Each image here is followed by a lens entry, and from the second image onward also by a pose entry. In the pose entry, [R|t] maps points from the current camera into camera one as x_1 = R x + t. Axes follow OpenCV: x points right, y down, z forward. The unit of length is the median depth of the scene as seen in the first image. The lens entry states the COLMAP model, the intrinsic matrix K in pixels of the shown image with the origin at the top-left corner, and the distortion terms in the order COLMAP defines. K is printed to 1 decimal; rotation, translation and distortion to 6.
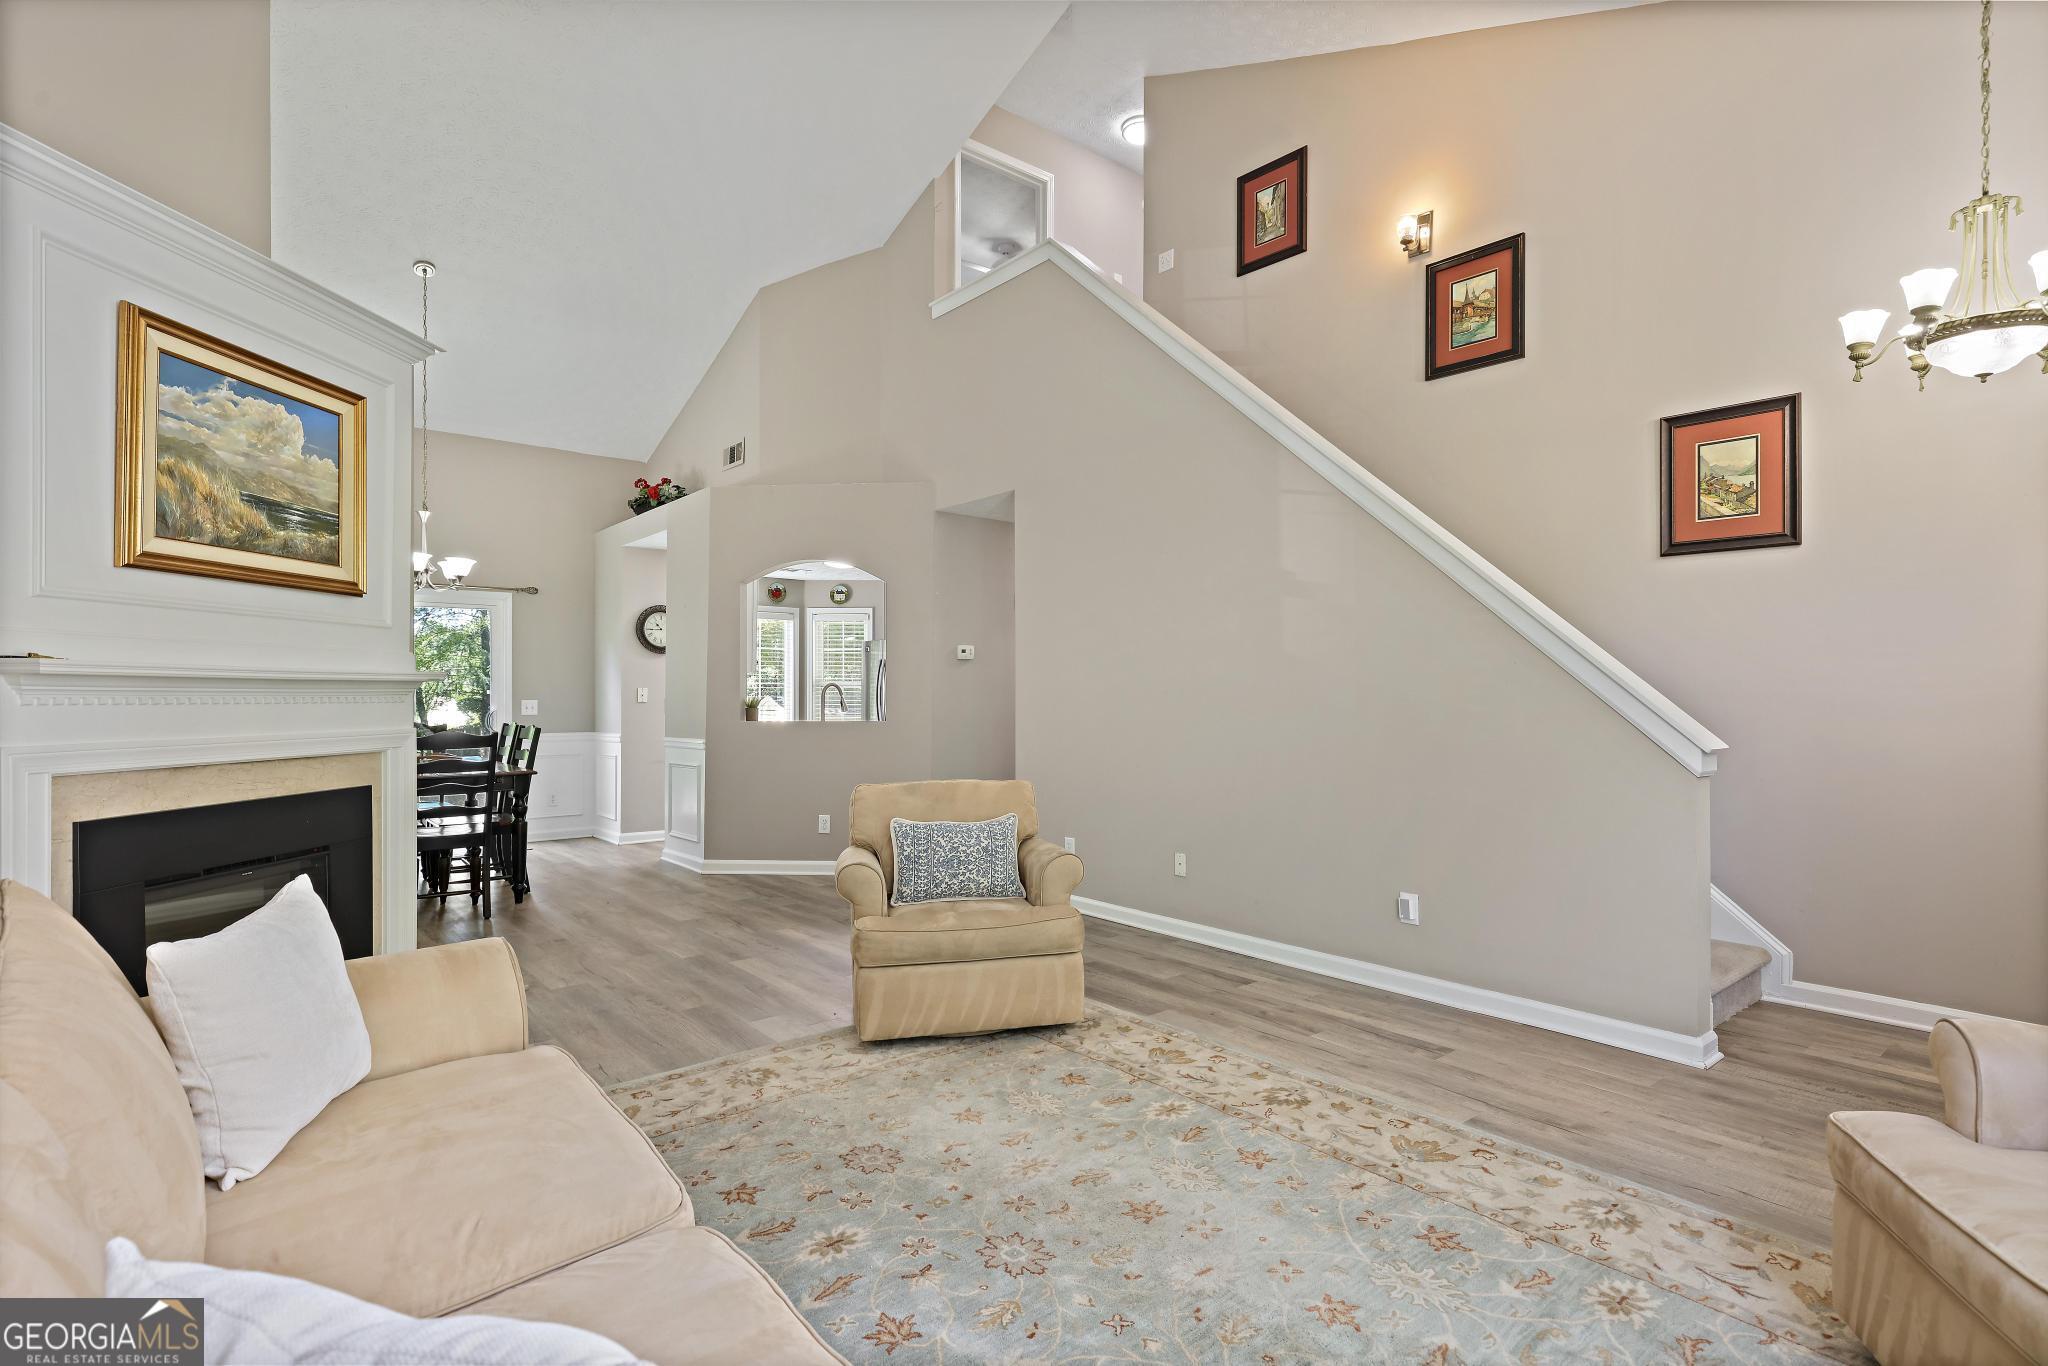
lens RADIAL K [[999.6, 0, 1023.6], [0, 999.6, 691.8], [0, 0, 1]] dist [-0.003380, 0.001877]
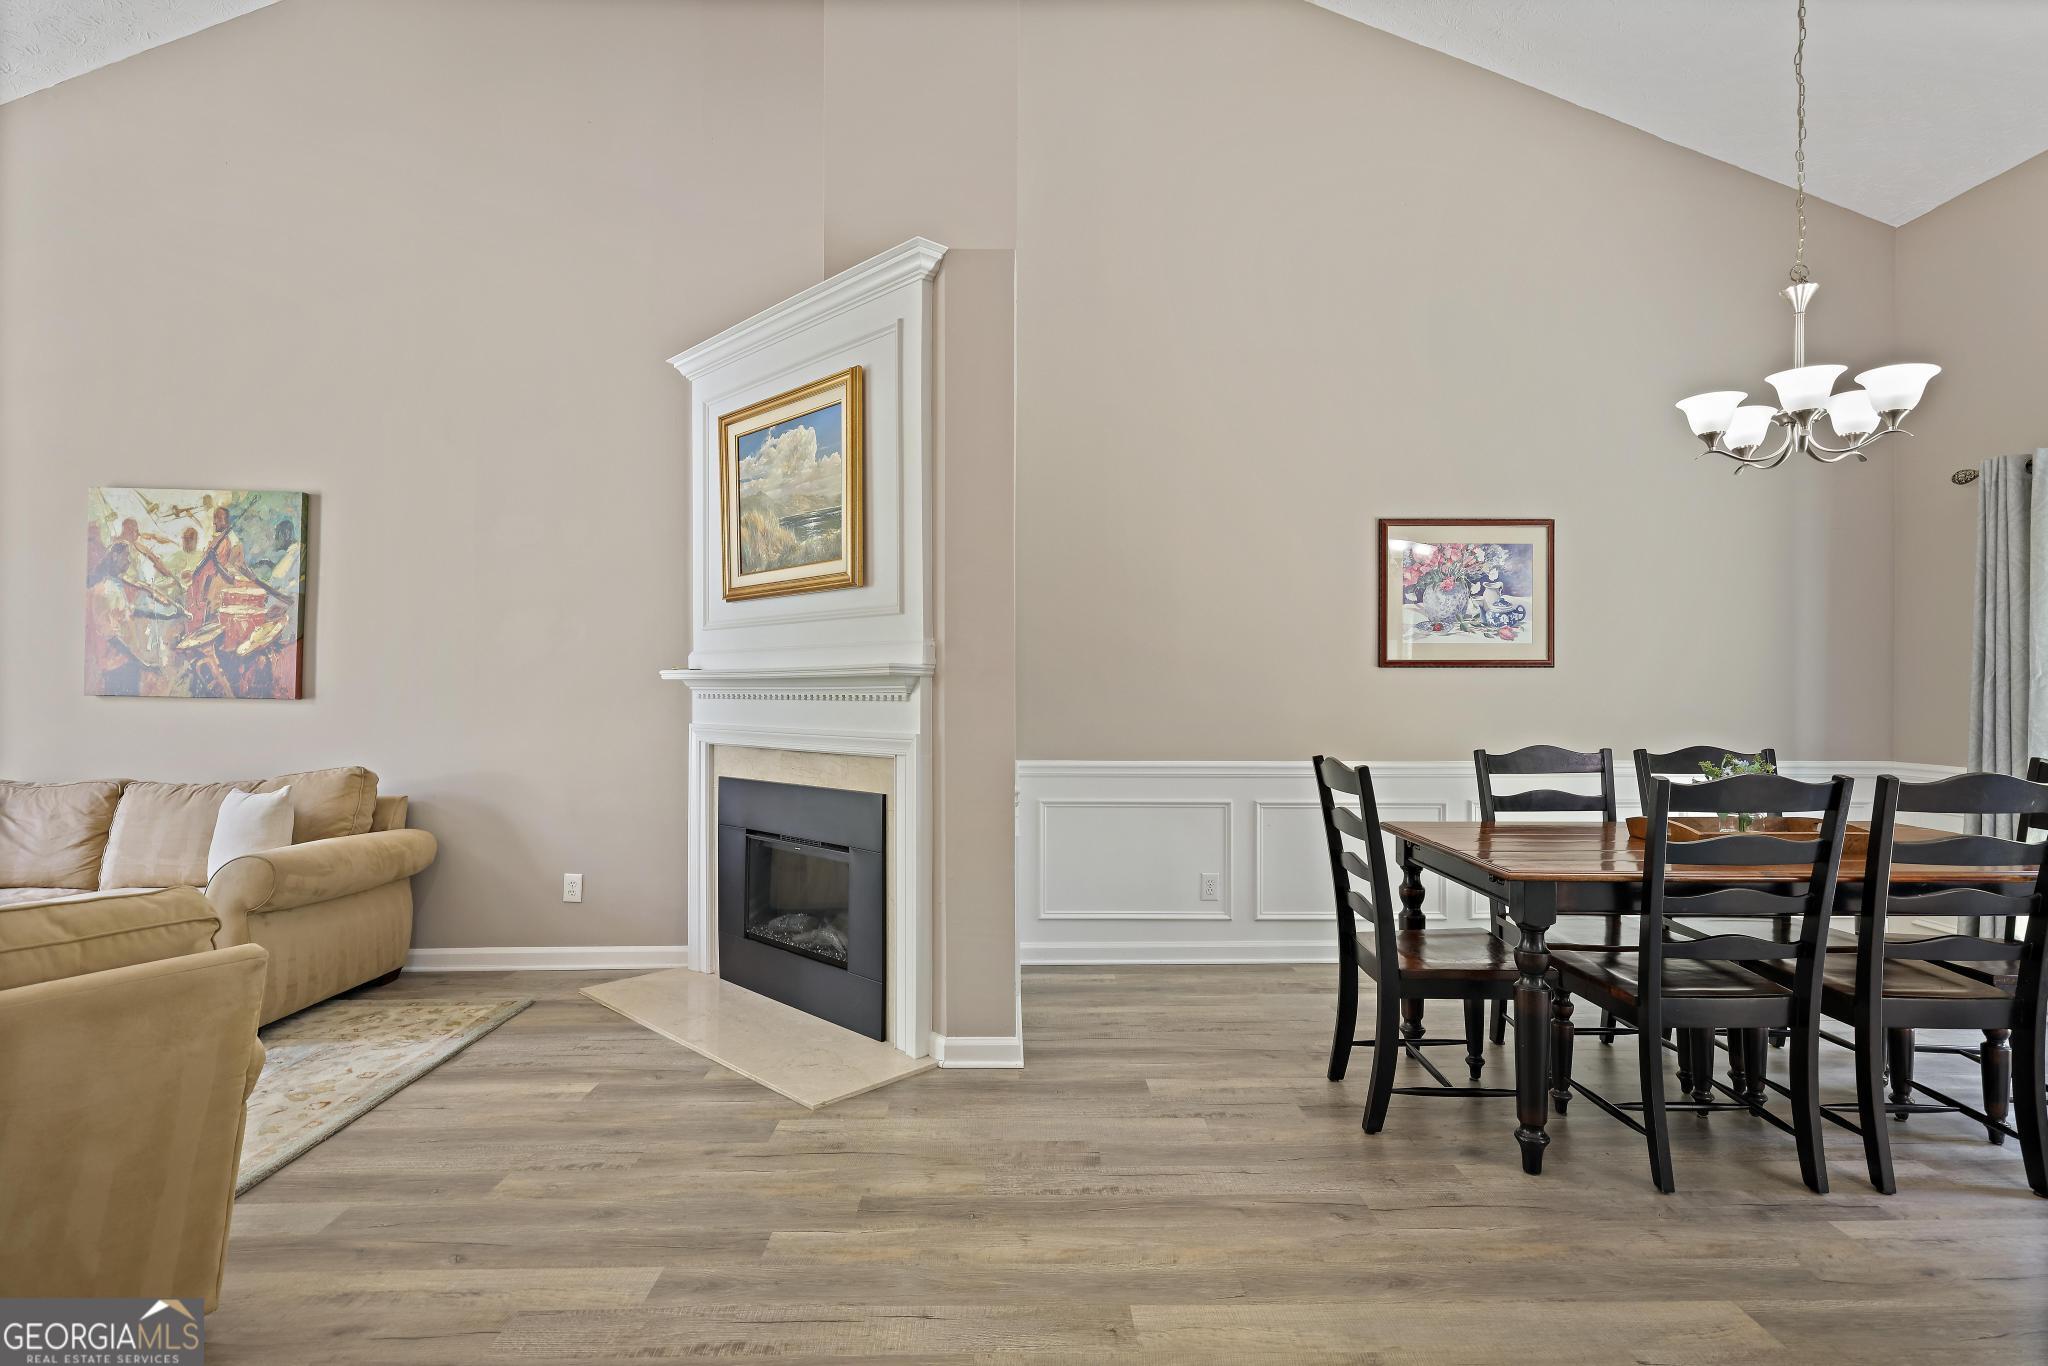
lens RADIAL K [[999.6, 0, 1022.5], [0, 999.6, 690.3], [0, 0, 1]] dist [-0.003380, 0.001877]
pose [[-0.627061, 0.002352, -0.778967, -0.047817], [0.004239, 0.999991, -0.000393, 0.001805], [0.778959, -0.003549, -0.627065, 1.834260]]
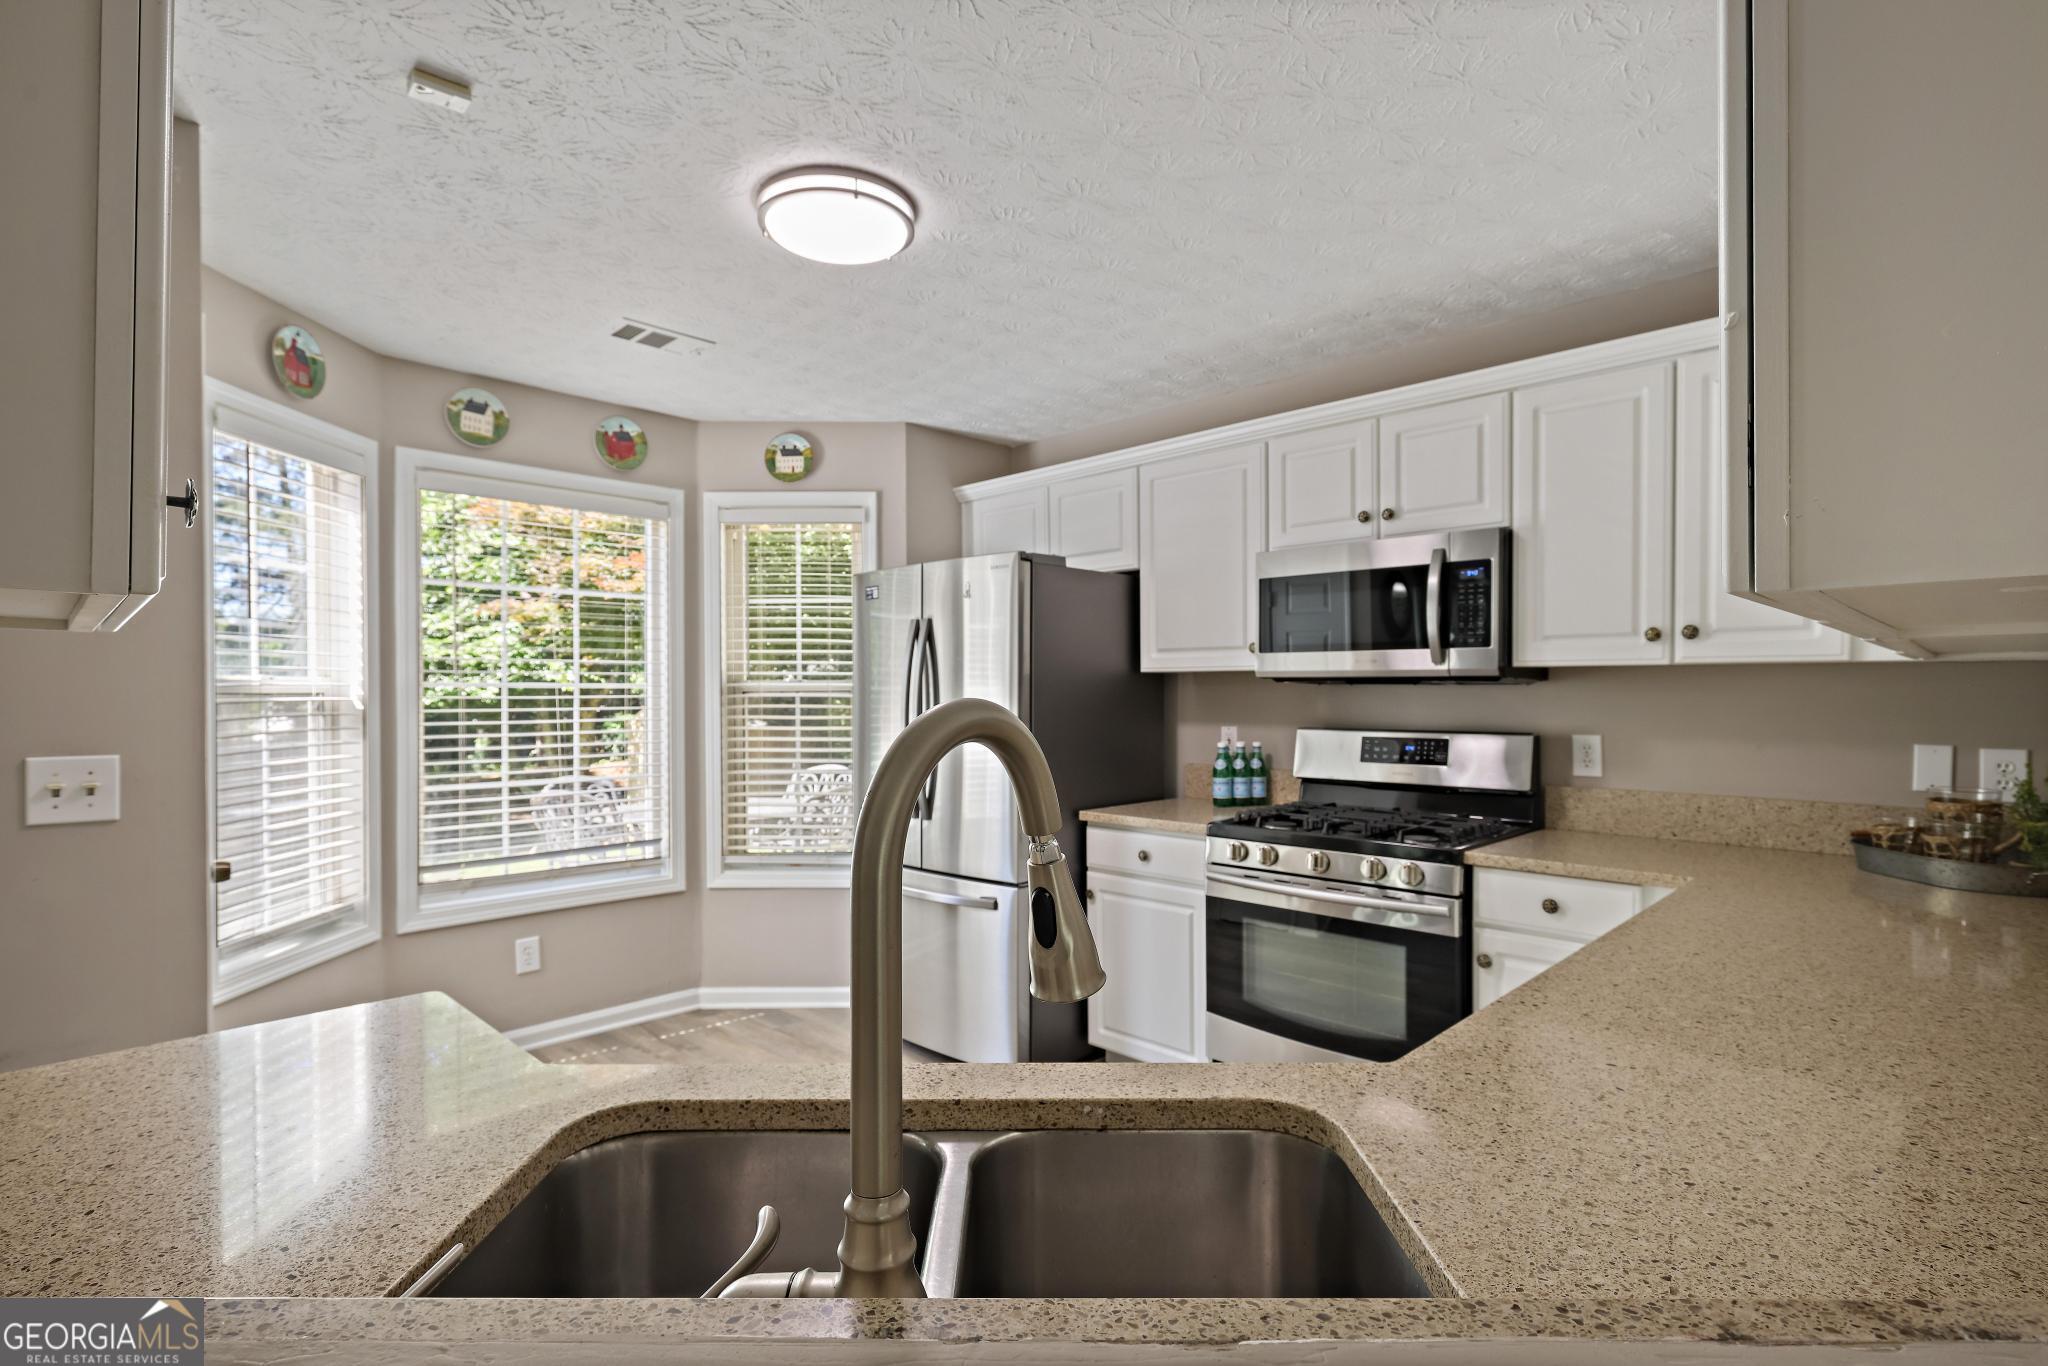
lens RADIAL K [[999.6, 0, 1033.6], [0, 999.6, 695.2], [0, 0, 1]] dist [-0.003380, 0.001877]
pose [[0.995764, -0.004232, 0.091852, -0.379161], [0.003271, 0.999938, 0.010610, -0.022160], [-0.091891, -0.010264, 0.995716, 1.817164]]
